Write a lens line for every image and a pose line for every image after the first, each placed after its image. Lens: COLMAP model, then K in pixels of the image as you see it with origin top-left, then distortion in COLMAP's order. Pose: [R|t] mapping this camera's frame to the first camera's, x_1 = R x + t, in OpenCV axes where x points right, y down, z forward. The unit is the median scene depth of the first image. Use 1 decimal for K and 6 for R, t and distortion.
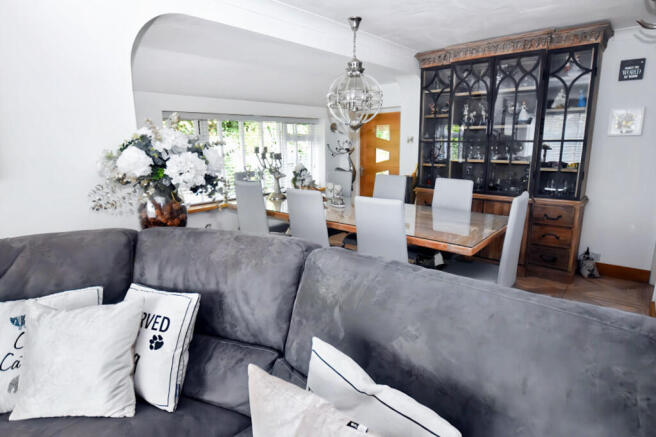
lens RADIAL K [[352.7, 0, 328.5], [0, 352.7, 209.6], [0, 0, 1]] dist [-0.029292, 0.002049]
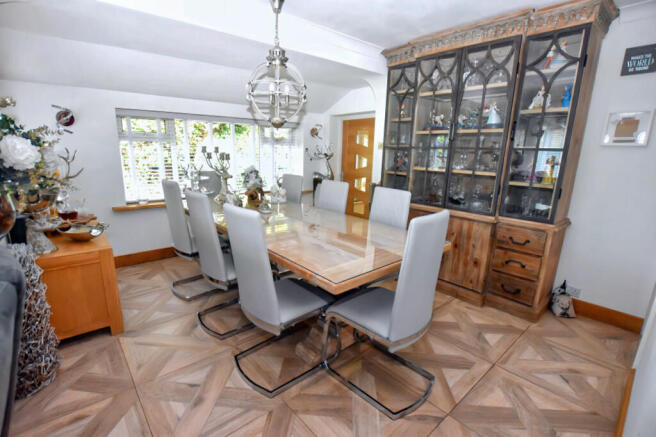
lens RADIAL K [[297.1, 0, 330.4], [0, 297.1, 218.2], [0, 0, 1]] dist [-0.035047, 0.008149]
pose [[0.987566, 0.068014, -0.141734, 0.288230], [-0.064094, 0.997429, 0.032044, -0.026458], [0.143549, -0.022561, 0.989386, 0.236718]]
